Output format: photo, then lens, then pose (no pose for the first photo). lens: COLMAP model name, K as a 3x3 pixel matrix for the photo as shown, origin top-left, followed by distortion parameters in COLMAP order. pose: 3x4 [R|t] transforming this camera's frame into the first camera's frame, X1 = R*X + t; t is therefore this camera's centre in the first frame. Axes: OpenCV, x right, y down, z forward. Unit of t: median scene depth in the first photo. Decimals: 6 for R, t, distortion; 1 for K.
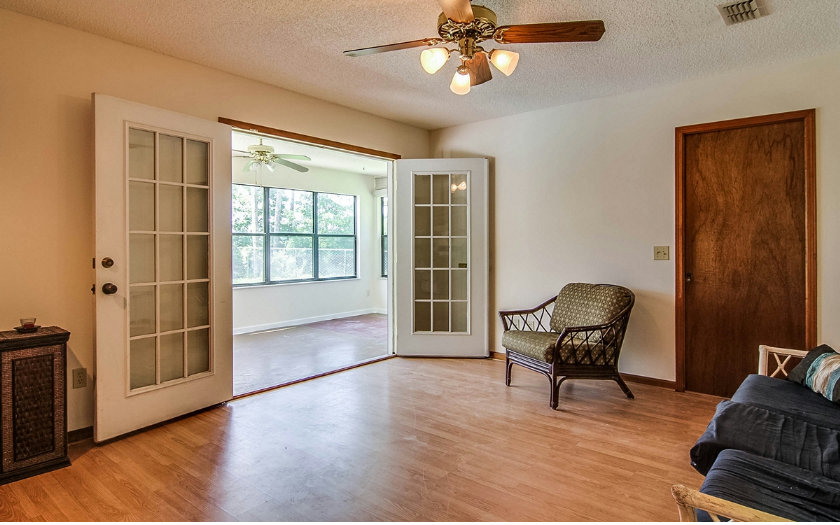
lens RADIAL K [[484.8, 0, 420.9], [0, 484.8, 244.2], [0, 0, 1]] dist [-0.003161, -0.001746]
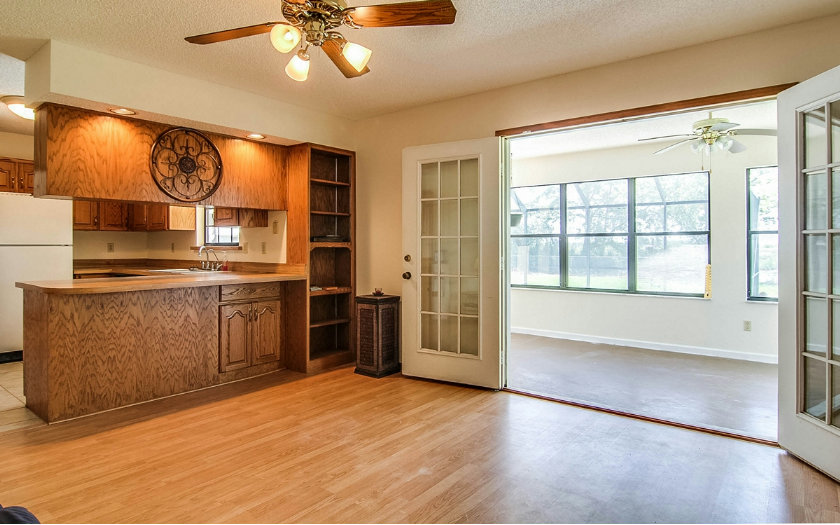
lens RADIAL K [[484.8, 0, 420.9], [0, 484.8, 244.2], [0, 0, 1]] dist [-0.003161, -0.001746]
pose [[0.022469, -0.005086, -0.999735, 0.818799], [0.000731, 0.999987, -0.005071, 0.002252], [0.999747, -0.000617, 0.022473, 0.953199]]
